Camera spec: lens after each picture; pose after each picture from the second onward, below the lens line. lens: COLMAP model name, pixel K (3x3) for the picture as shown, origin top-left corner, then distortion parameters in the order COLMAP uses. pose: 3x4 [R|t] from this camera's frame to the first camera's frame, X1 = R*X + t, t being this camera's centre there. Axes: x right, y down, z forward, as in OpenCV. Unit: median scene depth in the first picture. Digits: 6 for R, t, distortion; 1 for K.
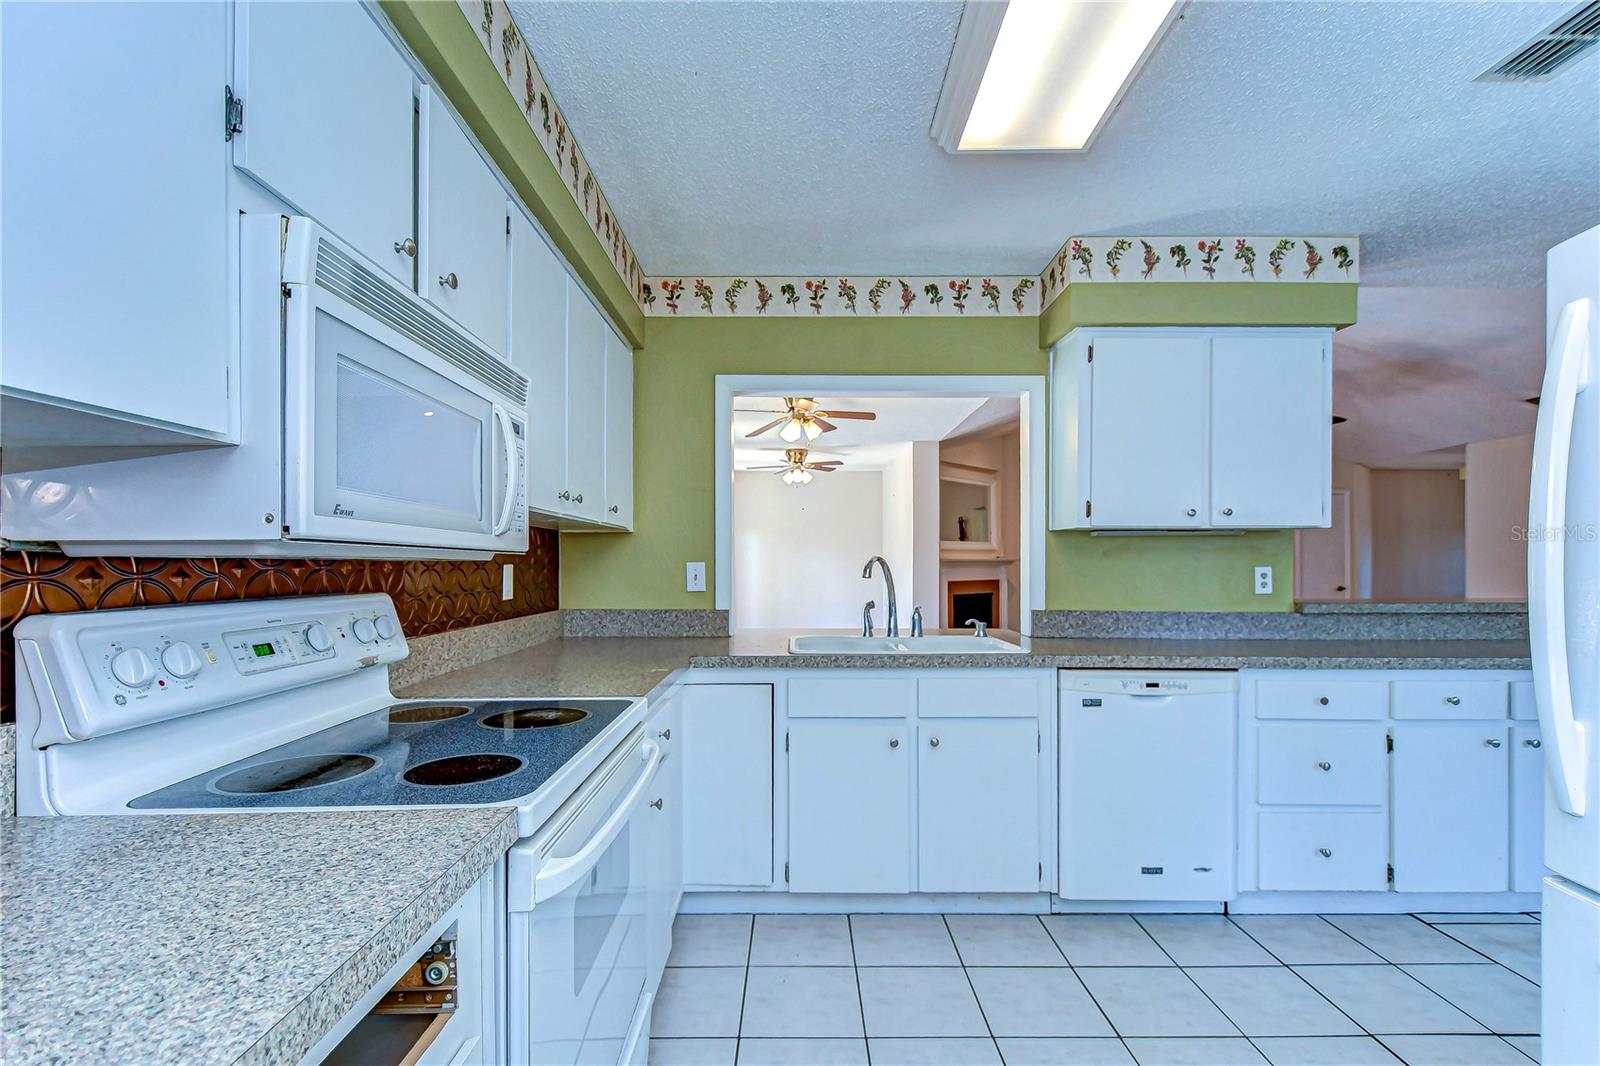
lens RADIAL K [[701.9, 0, 859.9], [0, 701.9, 567.1], [0, 0, 1]] dist [0.000784, -0.000059]
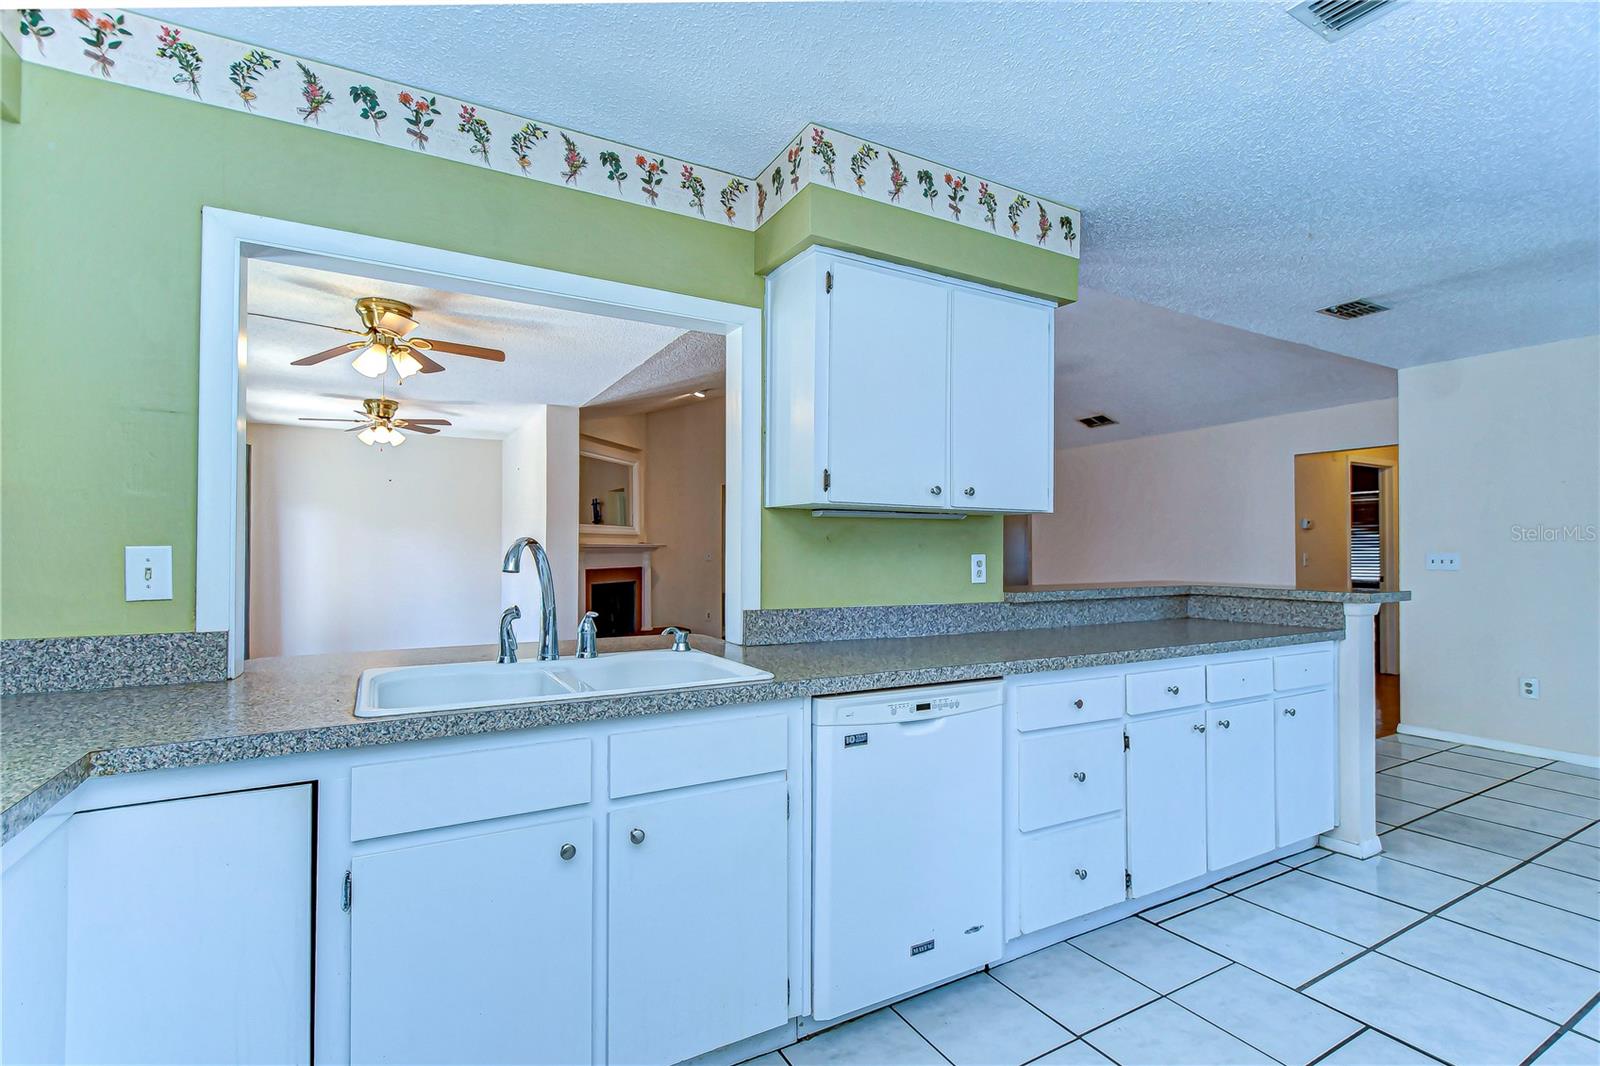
lens RADIAL K [[681.3, 0, 836.2], [0, 681.3, 542.6], [0, 0, 1]] dist [-0.000345, -0.000701]
pose [[0.877800, 0.008060, 0.478959, -0.025702], [-0.000414, 0.999871, -0.016068, -0.001064], [-0.479027, 0.013906, 0.877690, 0.329680]]
